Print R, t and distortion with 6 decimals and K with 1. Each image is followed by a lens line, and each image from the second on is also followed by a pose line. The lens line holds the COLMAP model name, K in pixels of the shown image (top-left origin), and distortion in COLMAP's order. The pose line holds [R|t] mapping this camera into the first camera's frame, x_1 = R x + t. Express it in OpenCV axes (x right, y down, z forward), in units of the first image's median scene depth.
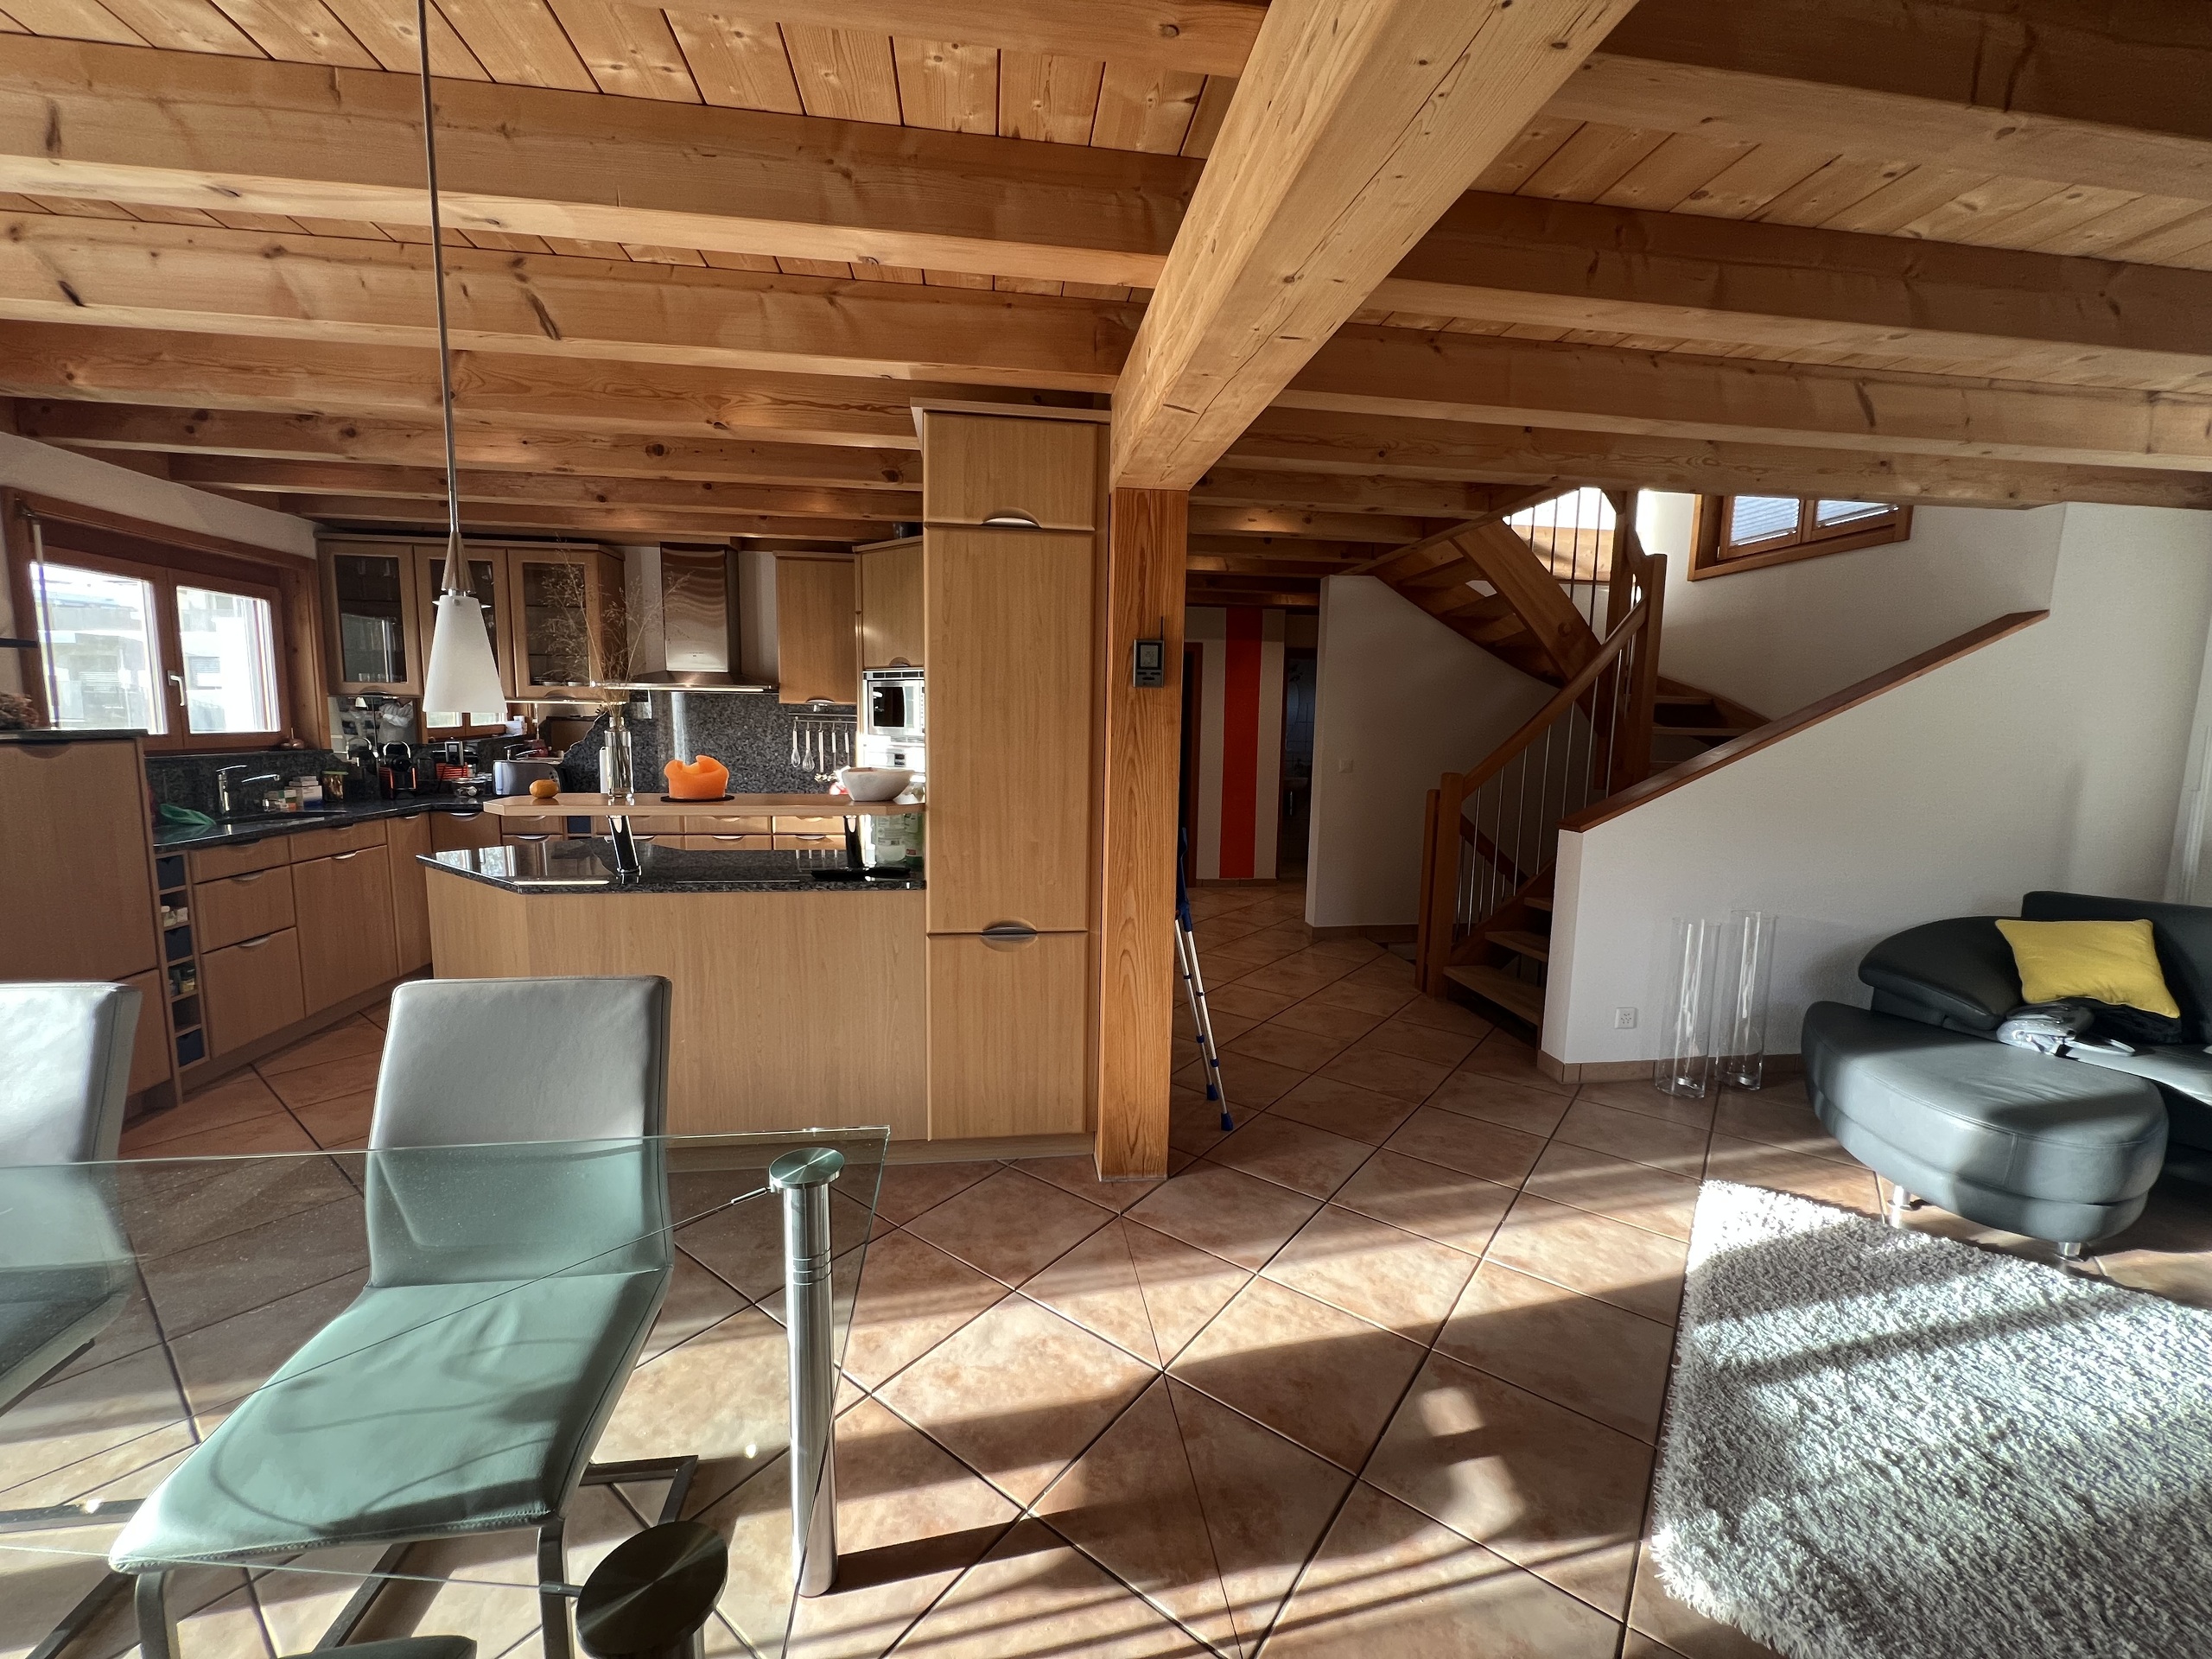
lens RADIAL K [[893.0, 0, 1101.4], [0, 893.0, 829.1], [0, 0, 1]] dist [-0.001761, -0.000036]
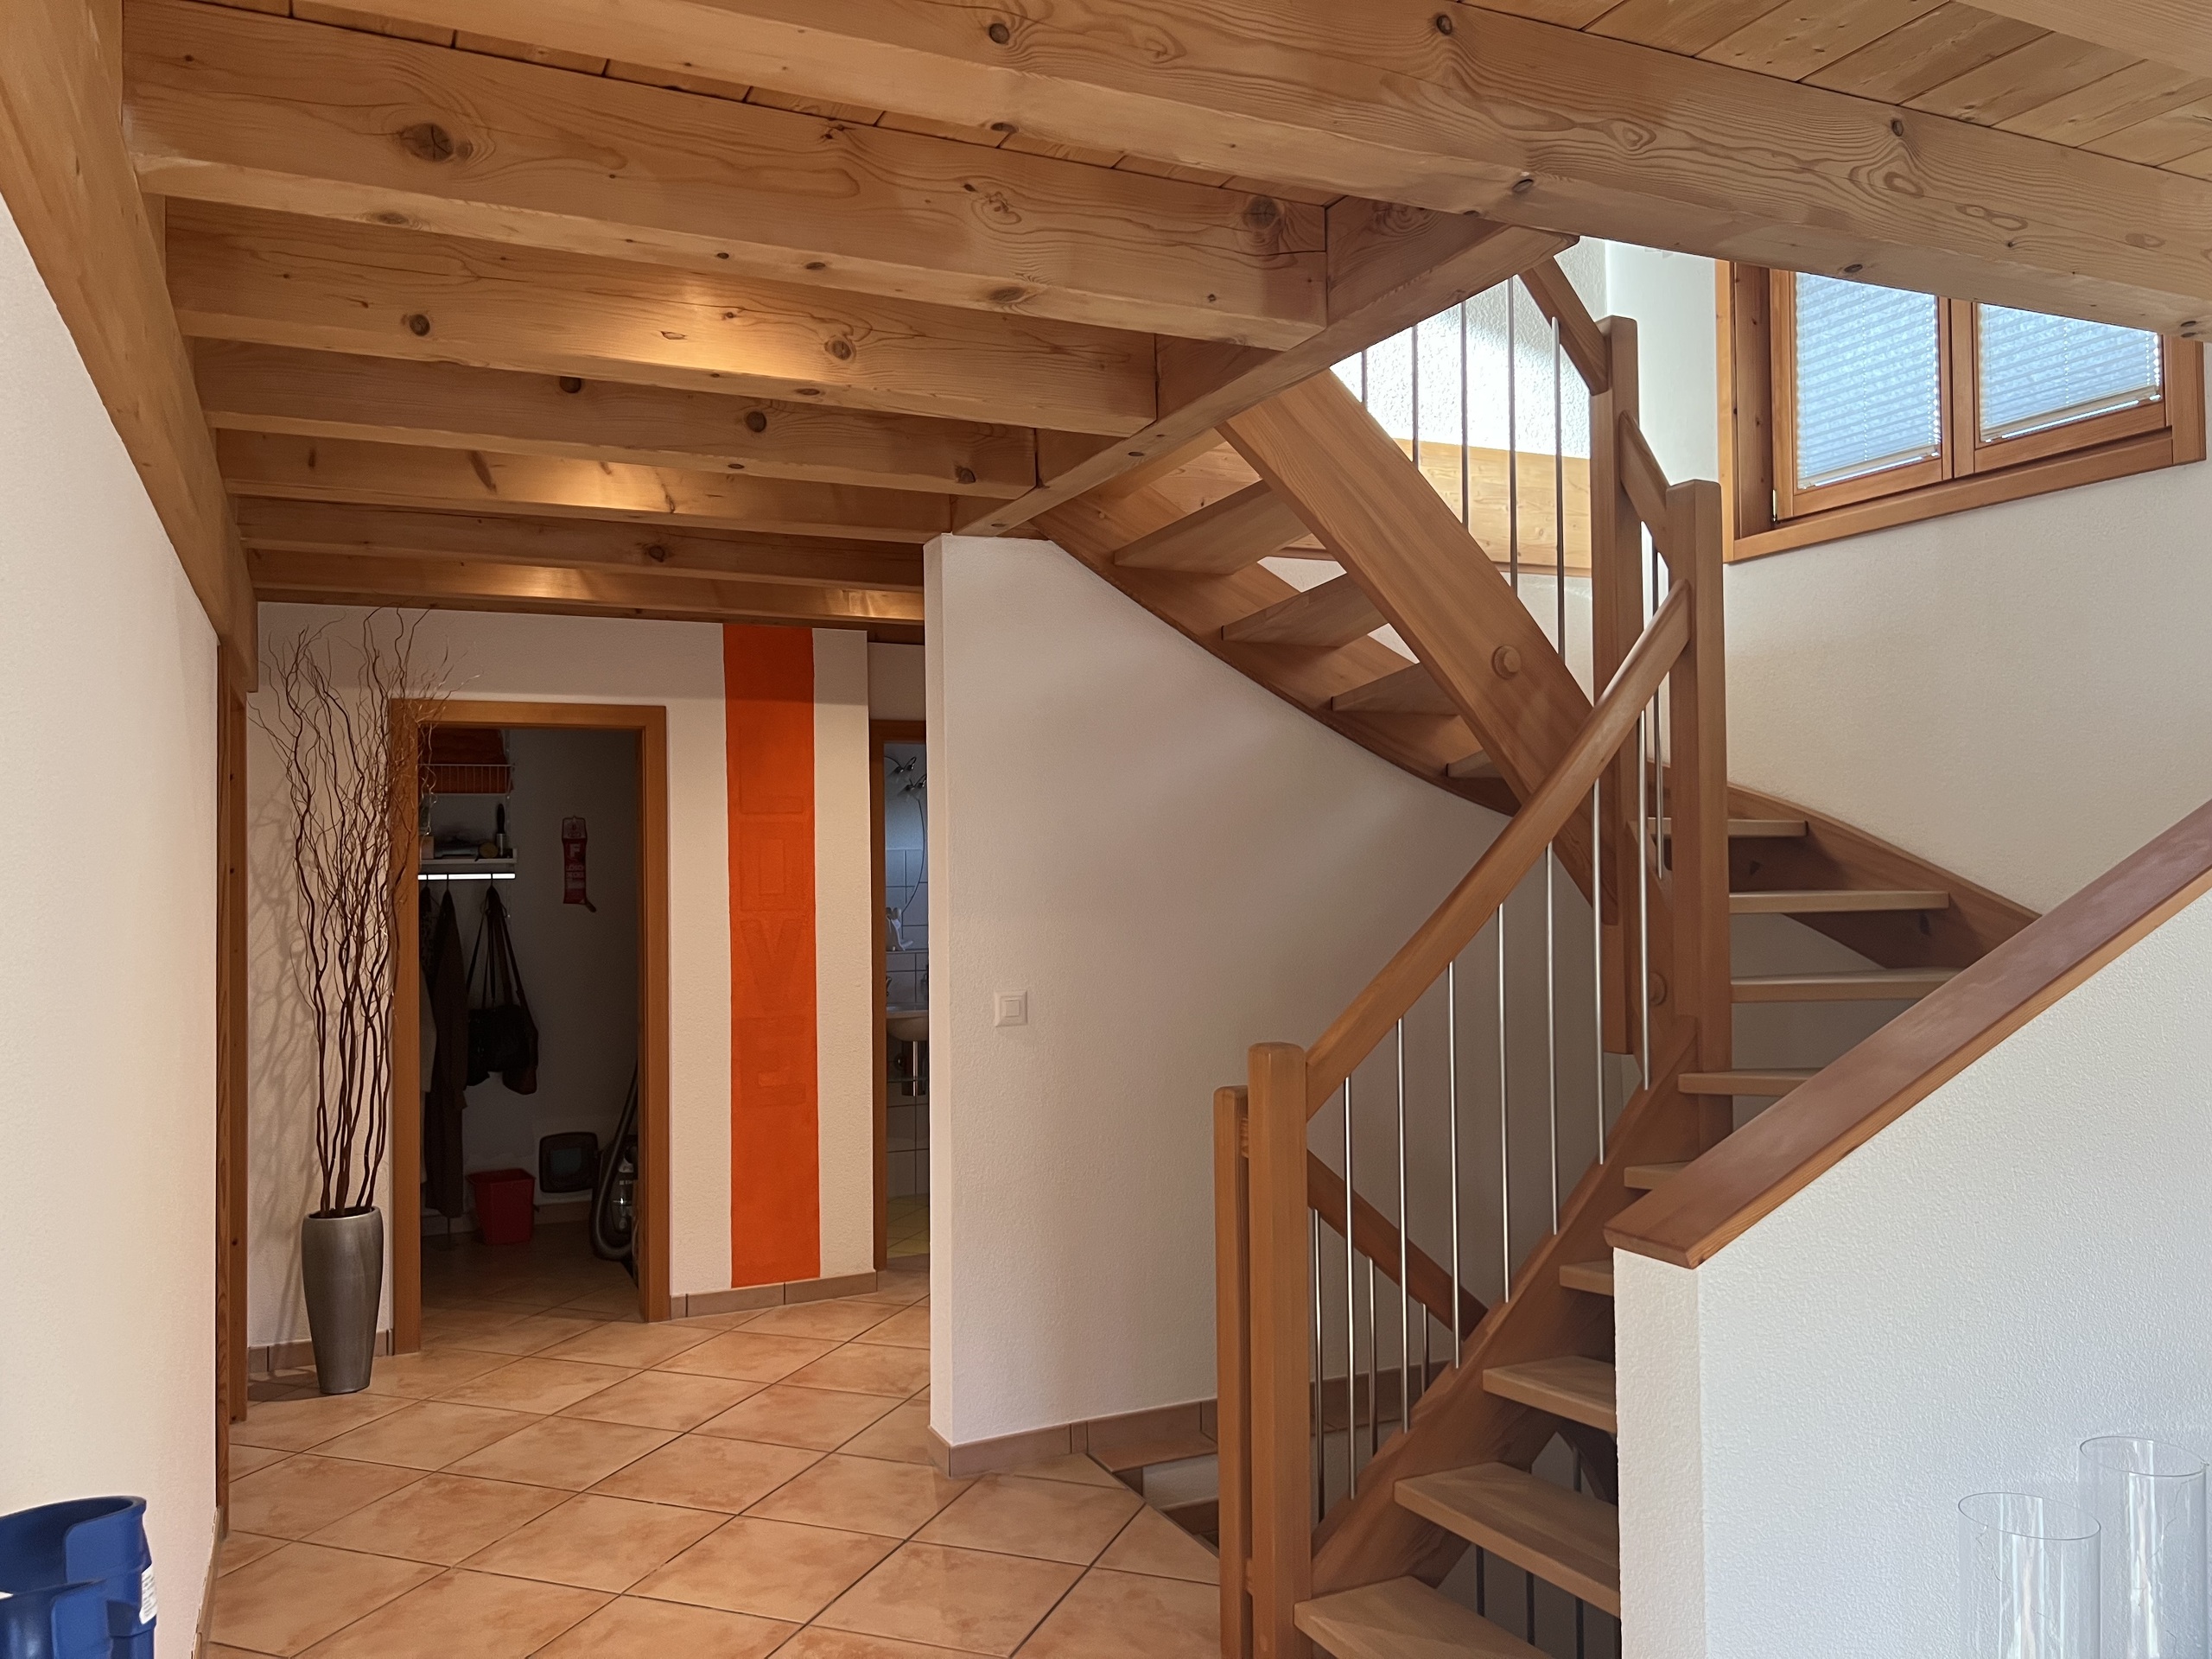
lens RADIAL K [[1658.5, 0, 1105.6], [0, 1658.5, 830.2], [0, 0, 1]] dist [0.009291, 0.000875]
pose [[0.955548, -0.023204, 0.293922, 0.125275], [0.063799, 0.989552, -0.129290, -0.063663], [-0.287851, 0.142294, 0.947045, 0.354396]]
